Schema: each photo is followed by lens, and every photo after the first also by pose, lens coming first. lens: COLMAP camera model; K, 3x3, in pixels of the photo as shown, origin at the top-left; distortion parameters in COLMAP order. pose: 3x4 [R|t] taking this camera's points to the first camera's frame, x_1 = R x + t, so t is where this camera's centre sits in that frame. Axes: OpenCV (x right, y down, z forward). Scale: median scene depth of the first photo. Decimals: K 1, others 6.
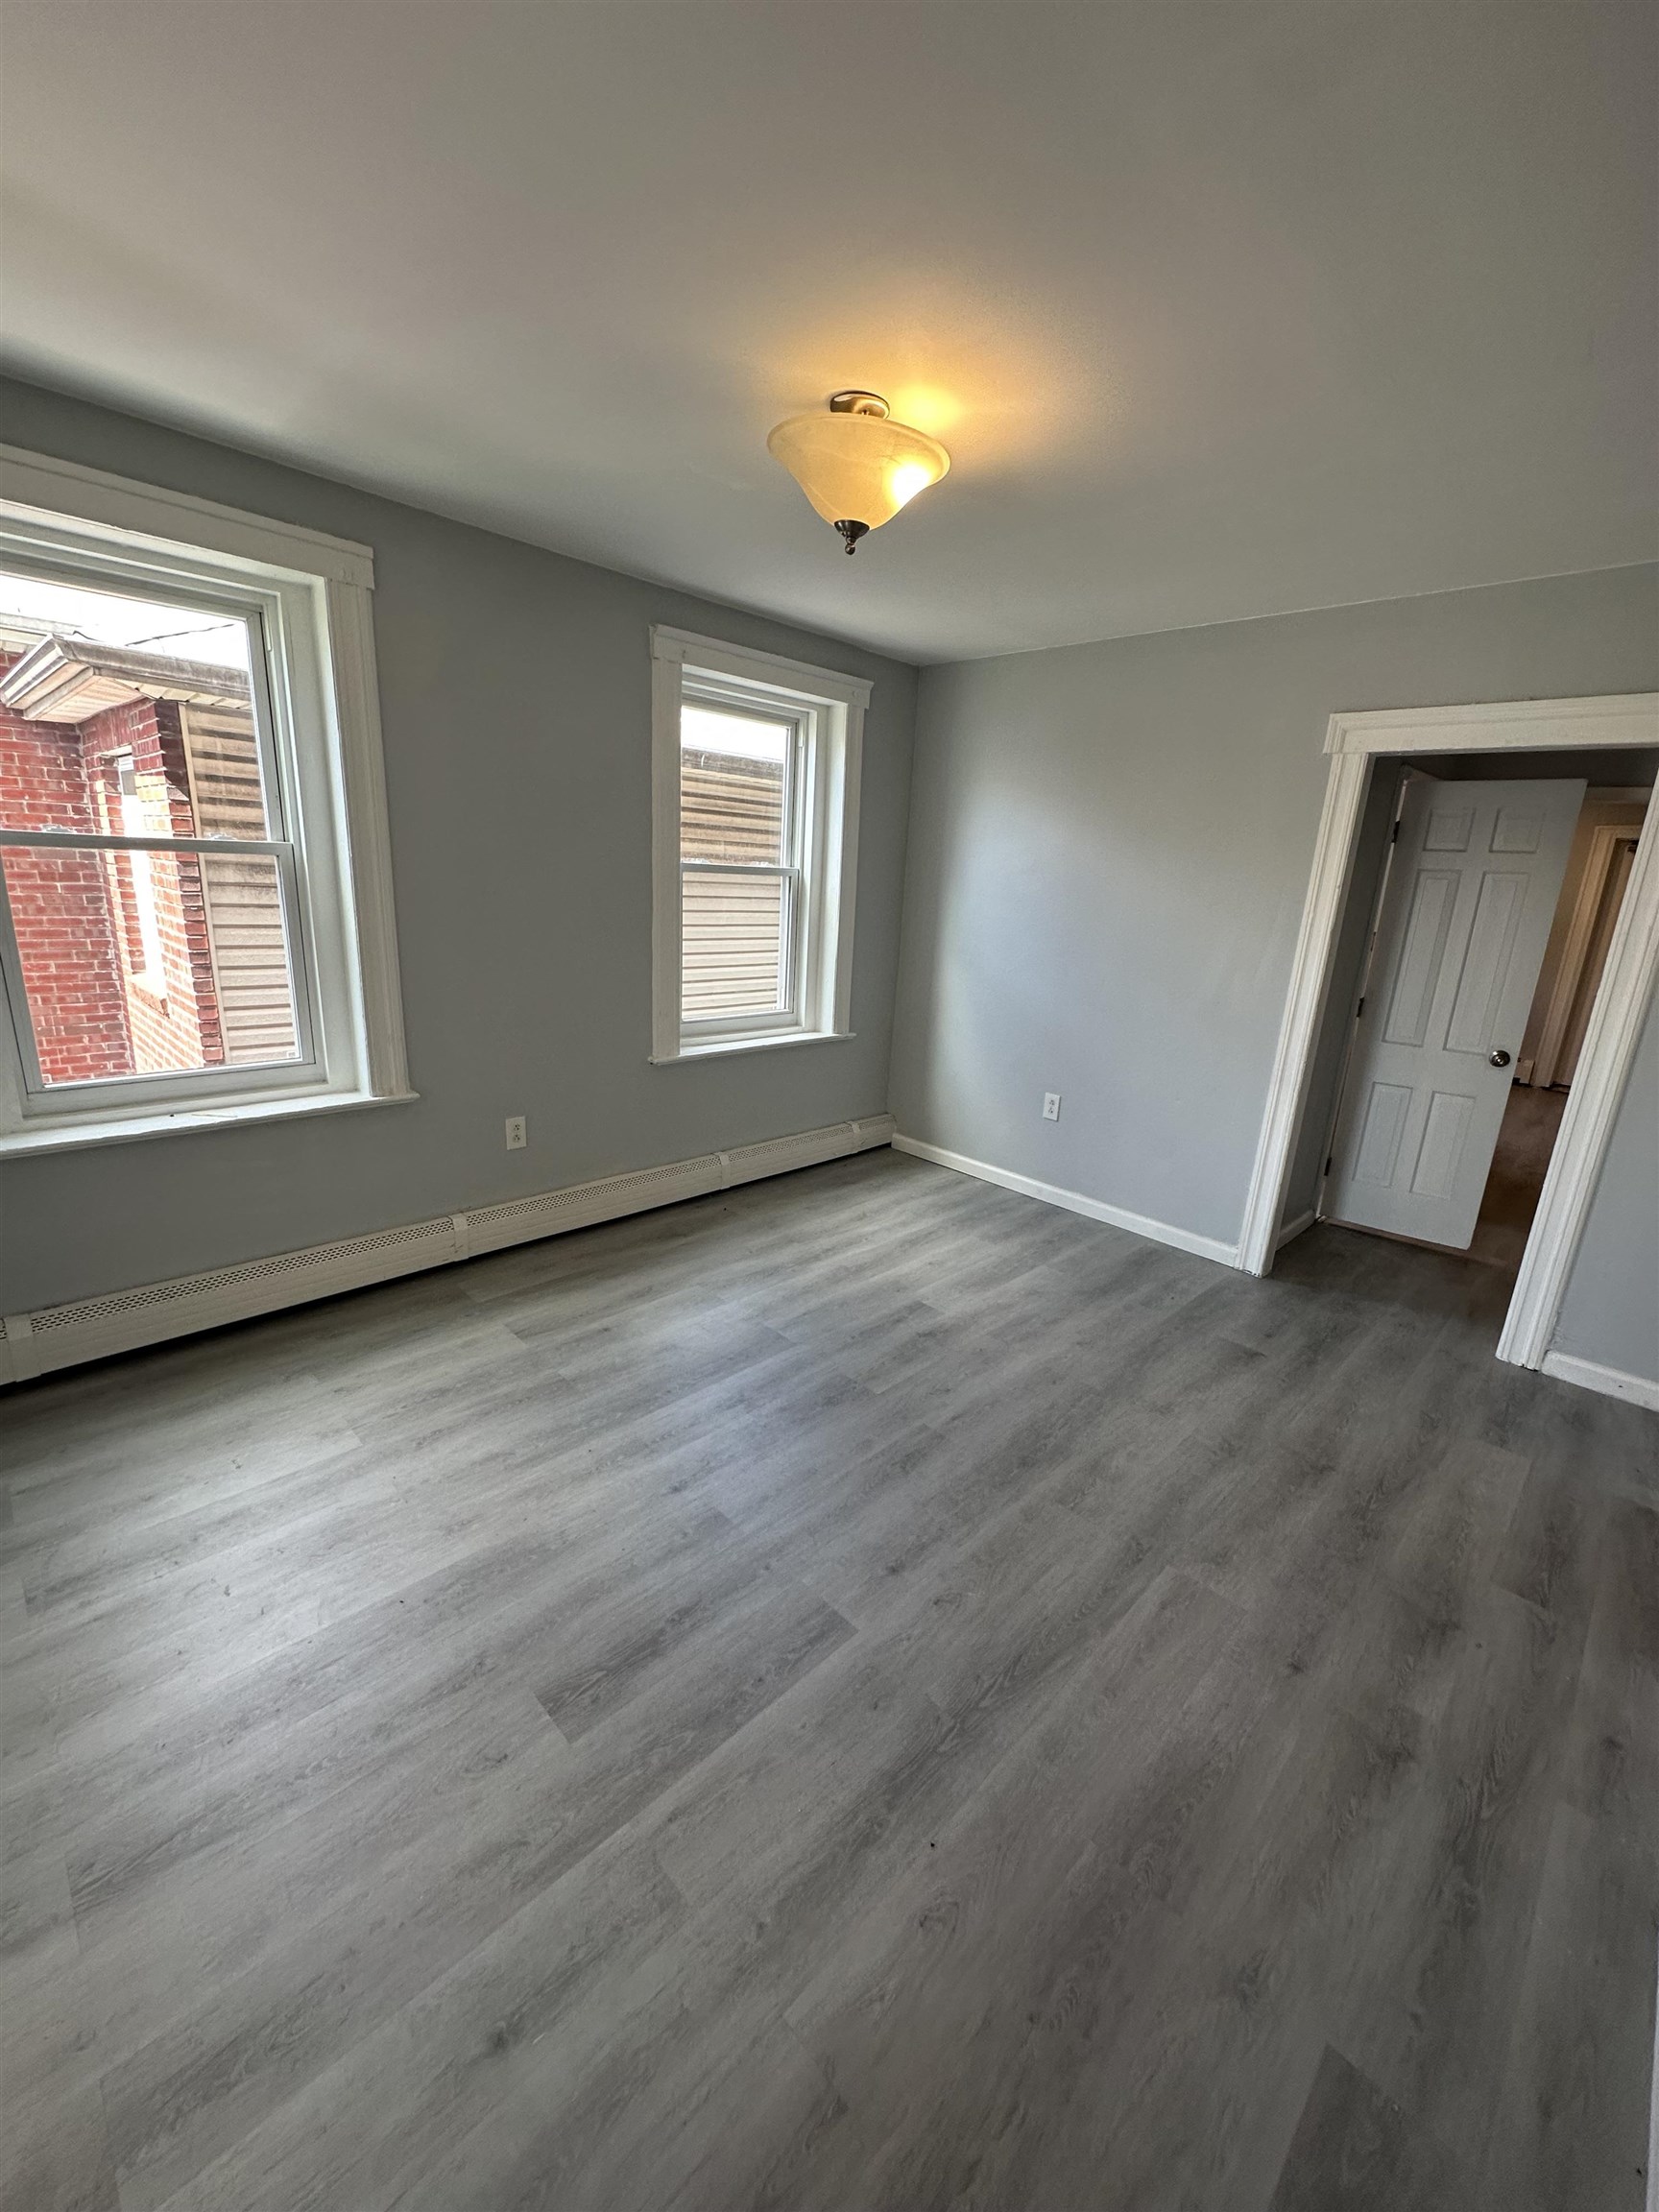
lens RADIAL K [[885.1, 0, 825.5], [0, 885.1, 1106.9], [0, 0, 1]] dist [-0.001823, 0.000613]
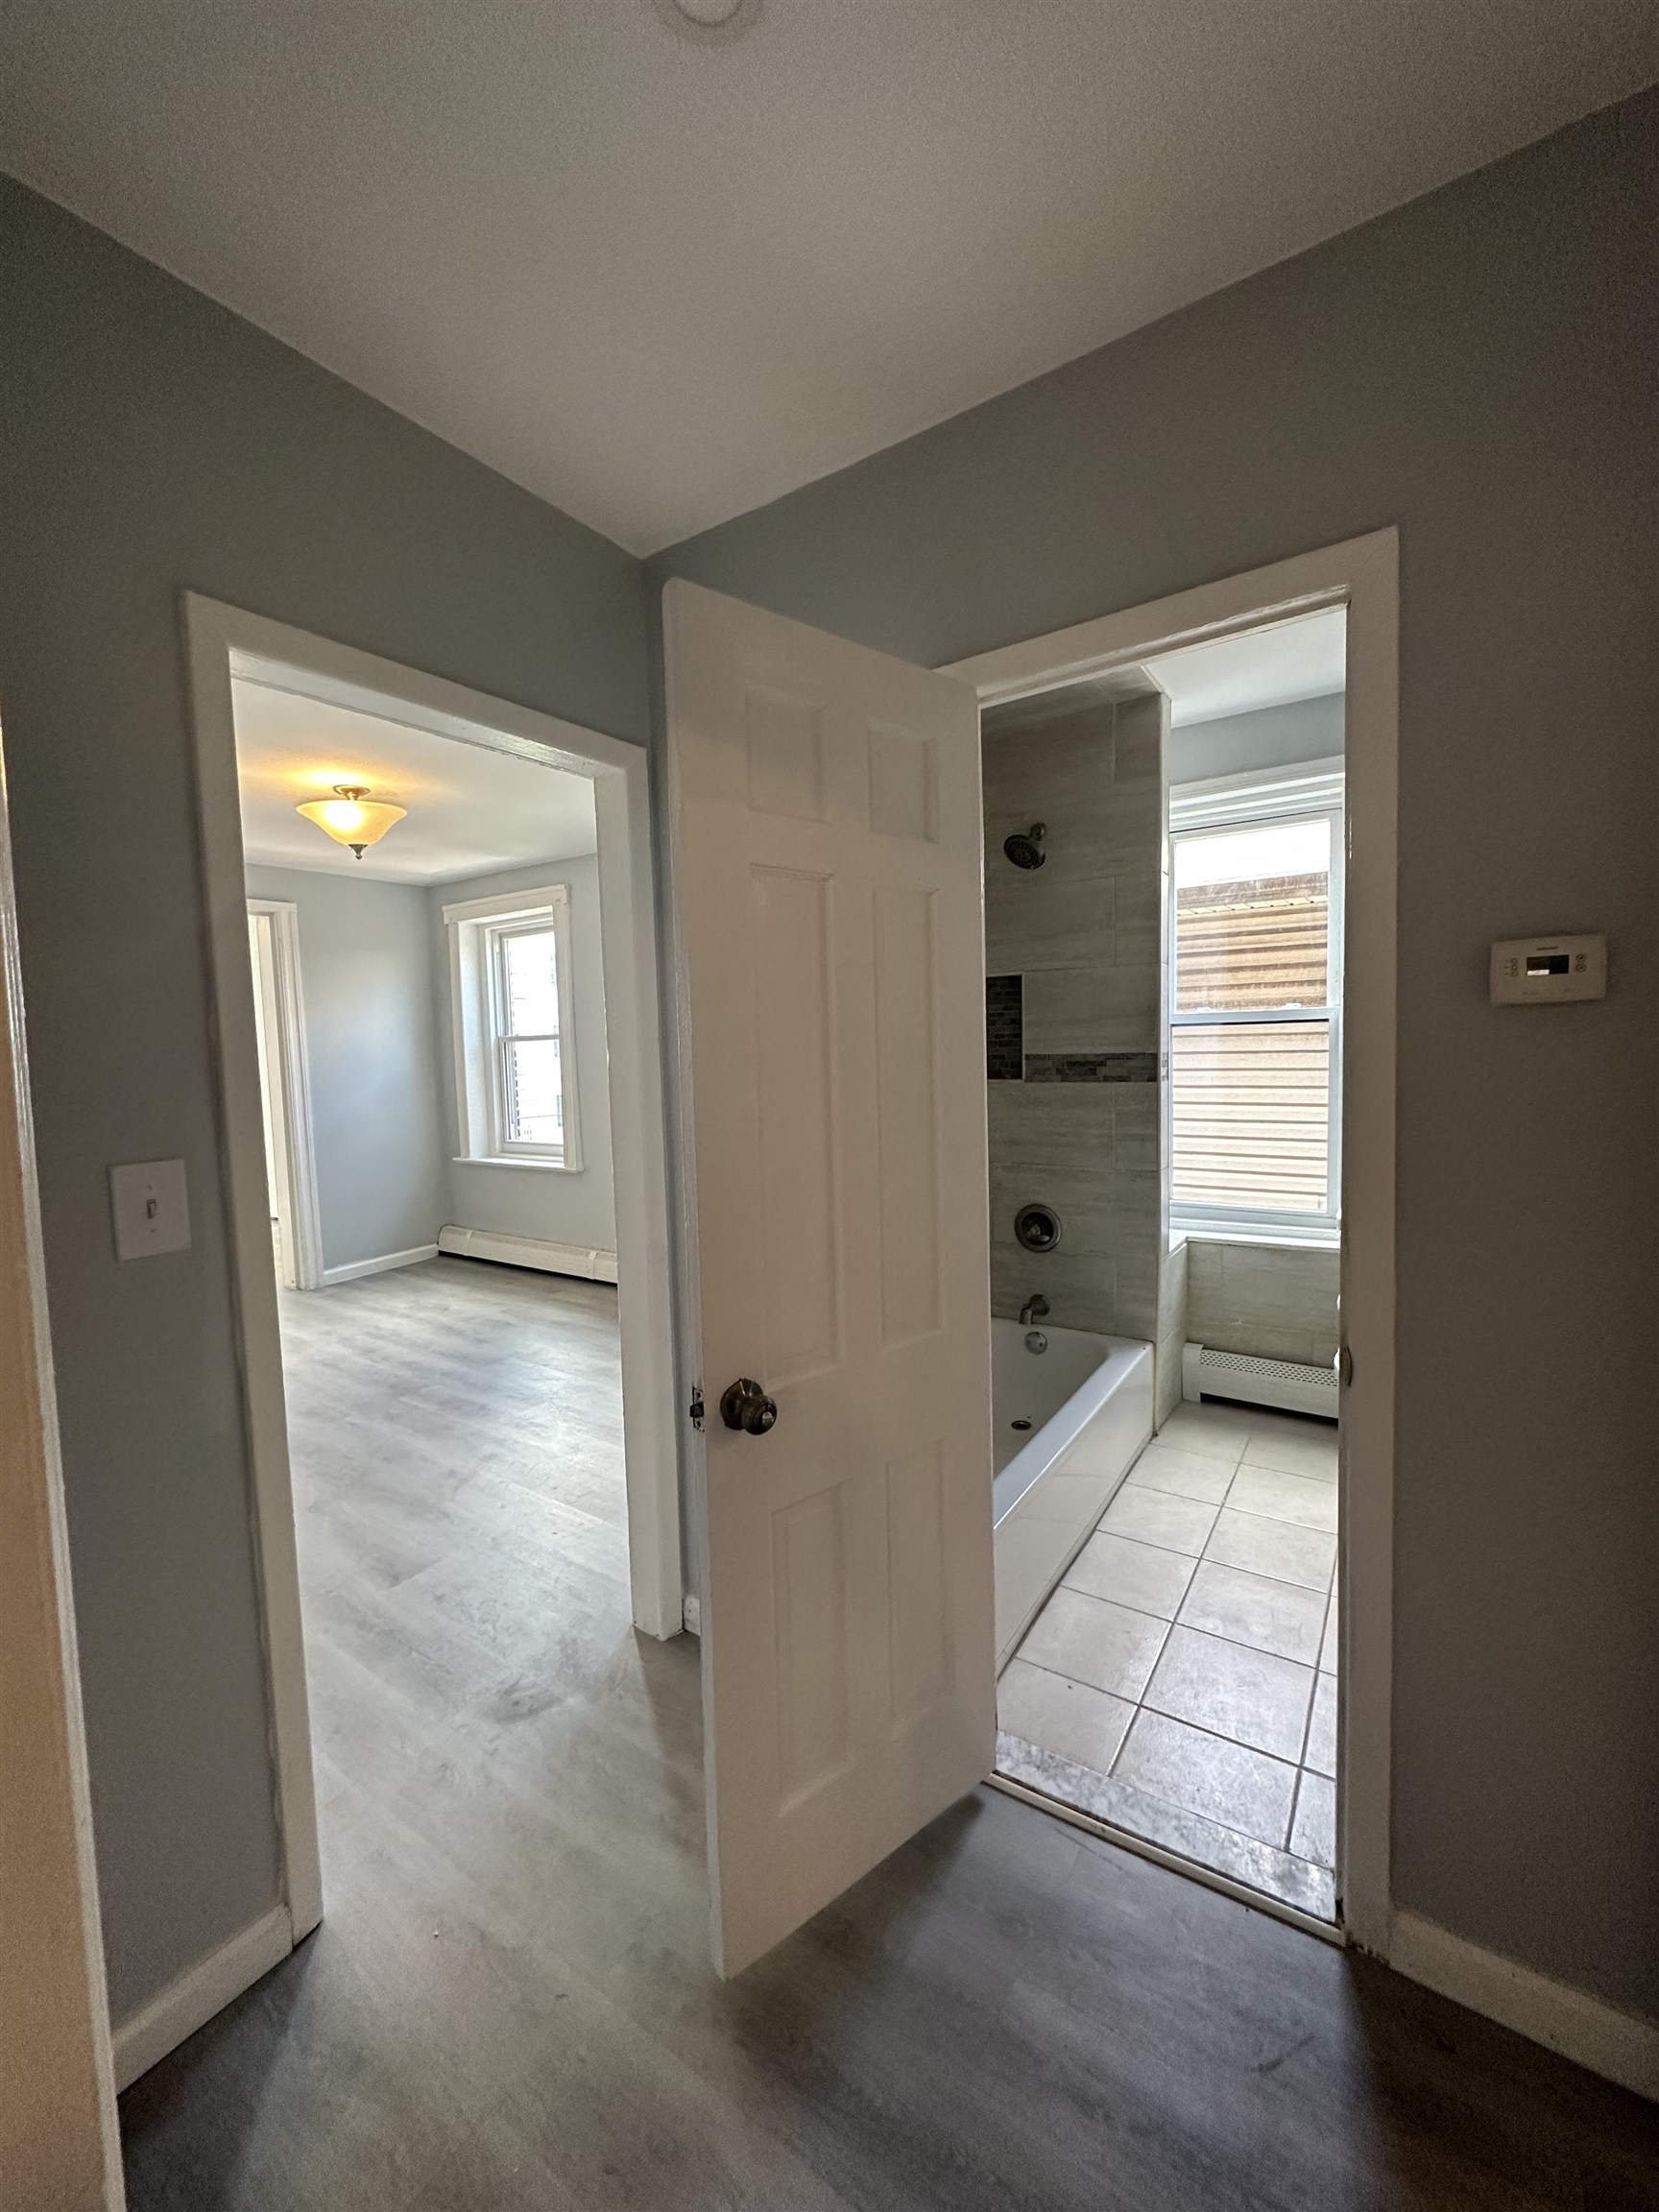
lens RADIAL K [[888.5, 0, 815.4], [0, 888.5, 1108.3], [0, 0, 1]] dist [-0.001401, 0.000098]
pose [[0.168513, 0.016332, -0.985564, 1.510244], [-0.220144, 0.975231, -0.021480, -0.223032], [0.960802, 0.220586, 0.167934, 1.294660]]
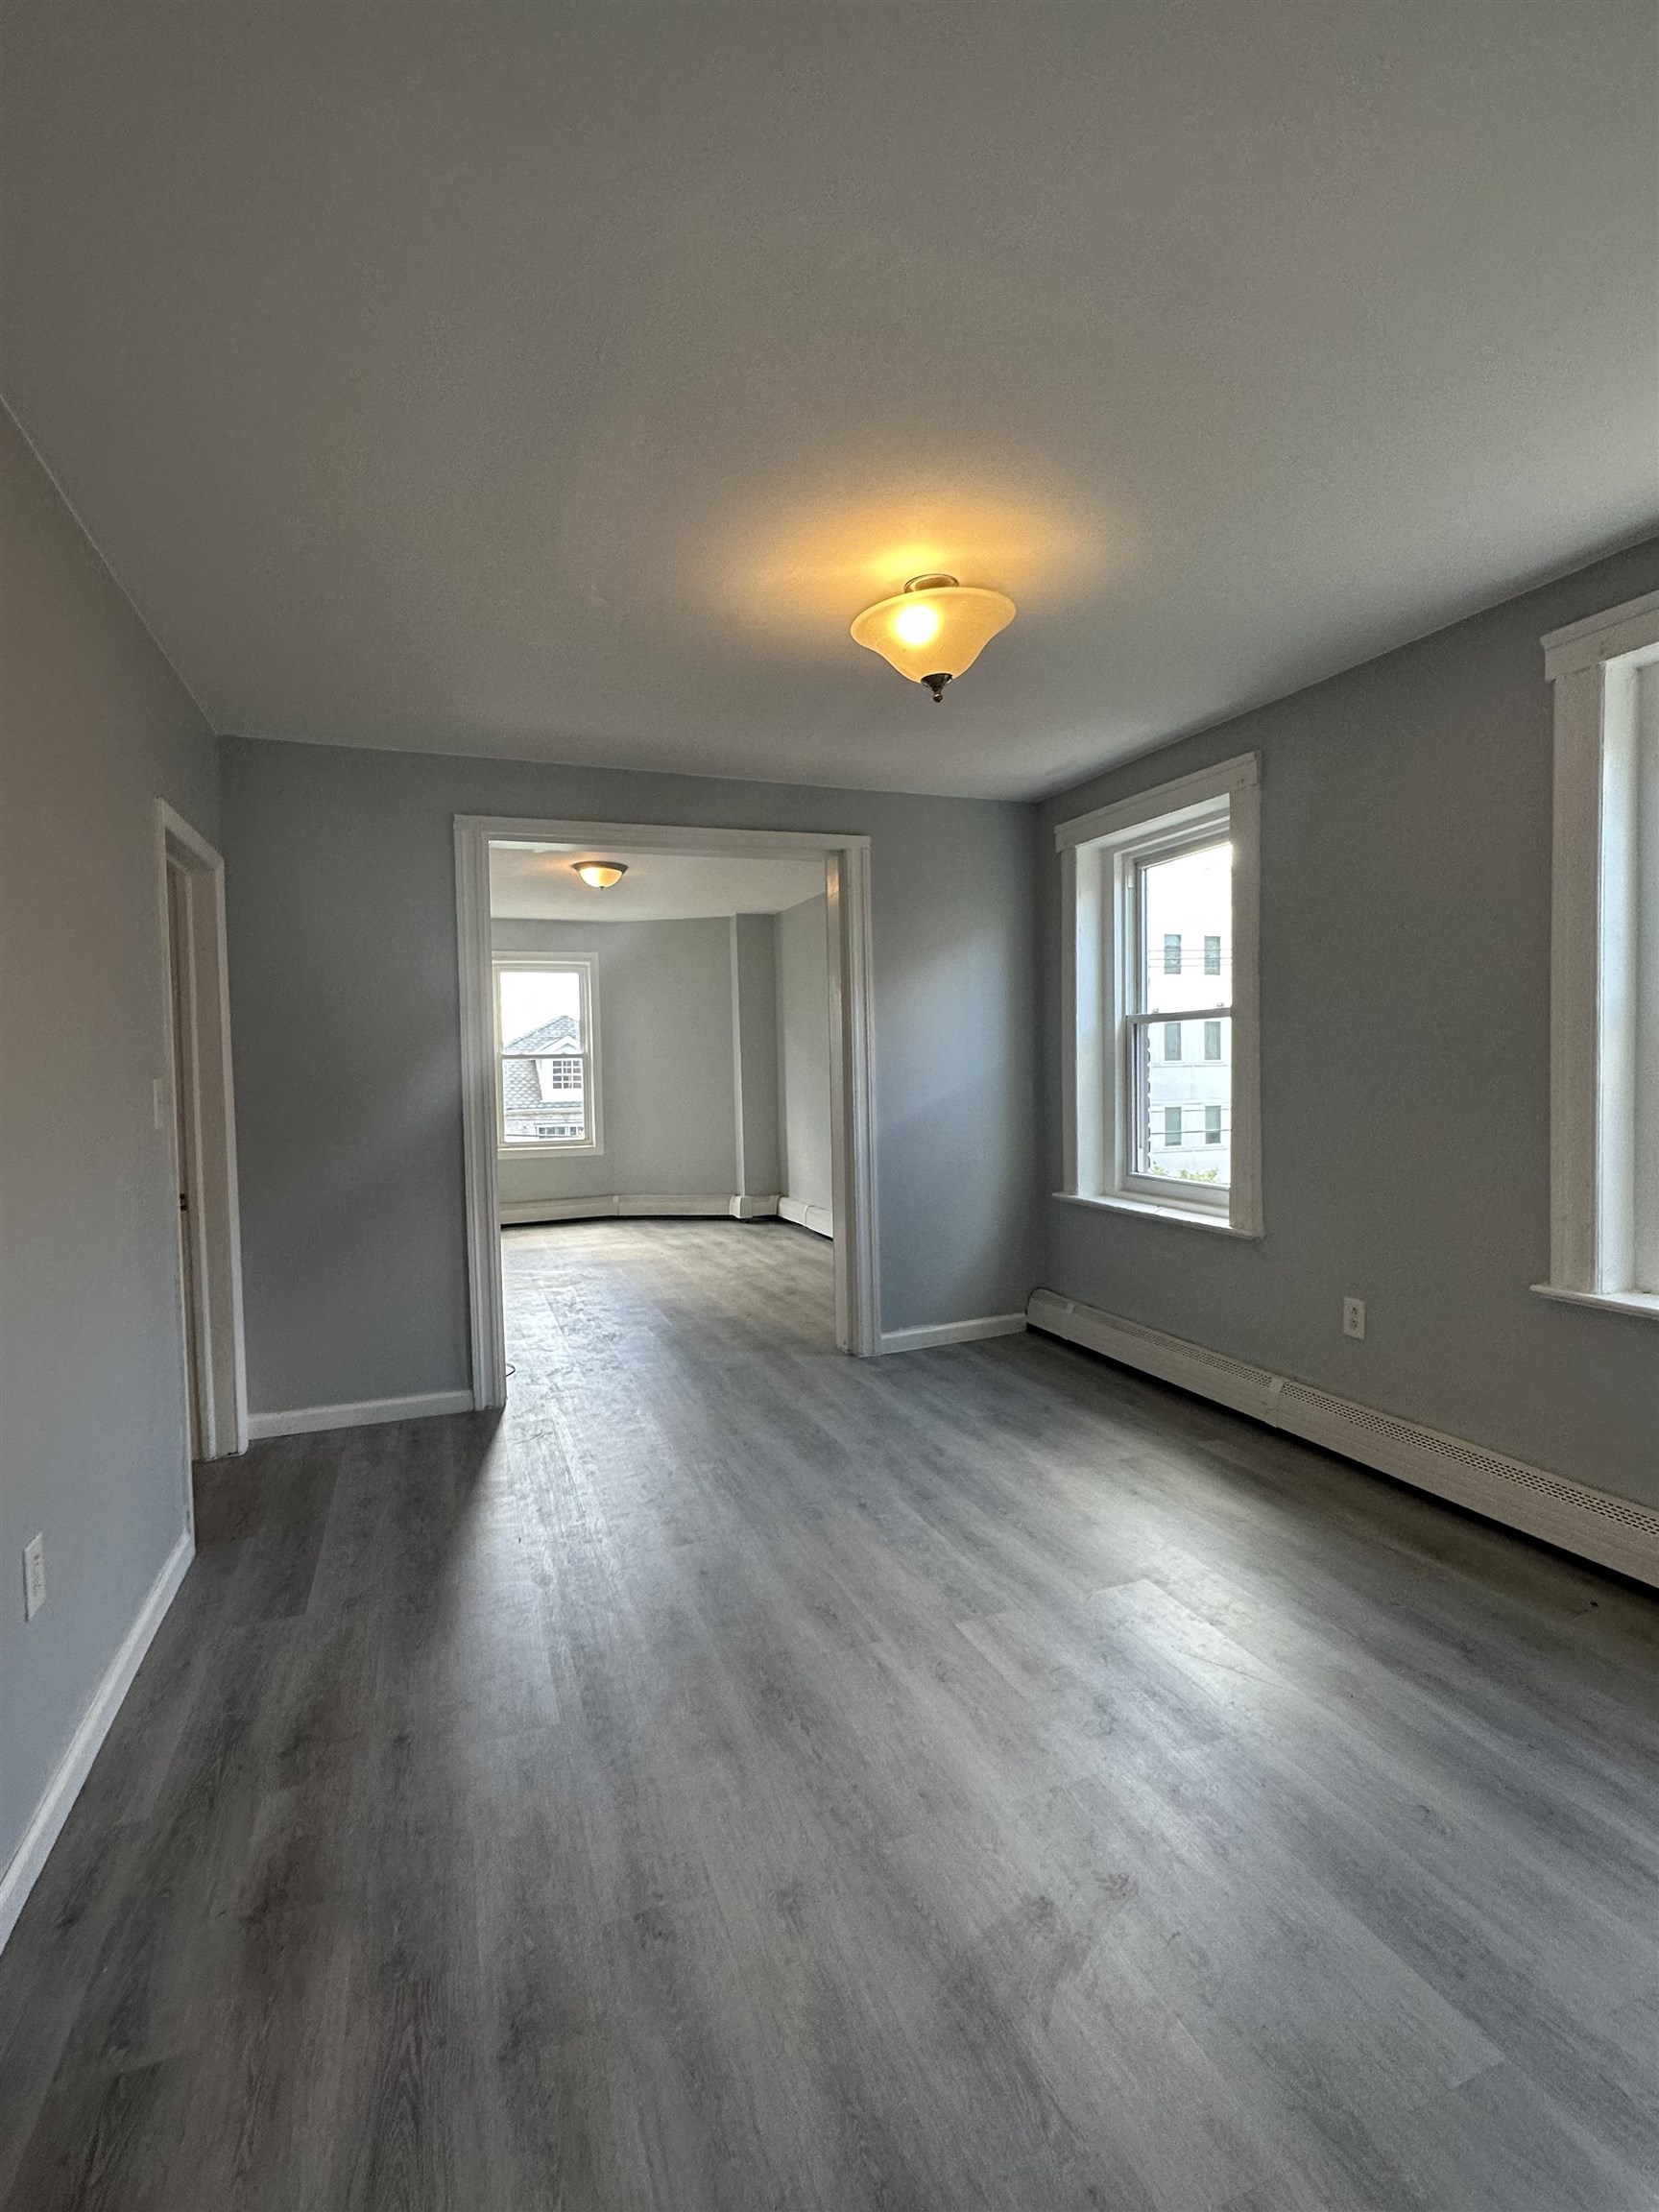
lens RADIAL K [[1035.9, 0, 825.6], [0, 1035.9, 1102.2], [0, 0, 1]] dist [-0.001415, -0.000254]
pose [[-0.413161, -0.008099, -0.910622, 0.943598], [-0.238454, 0.966033, 0.099598, -0.183883], [0.878884, 0.258292, -0.401058, 1.151632]]
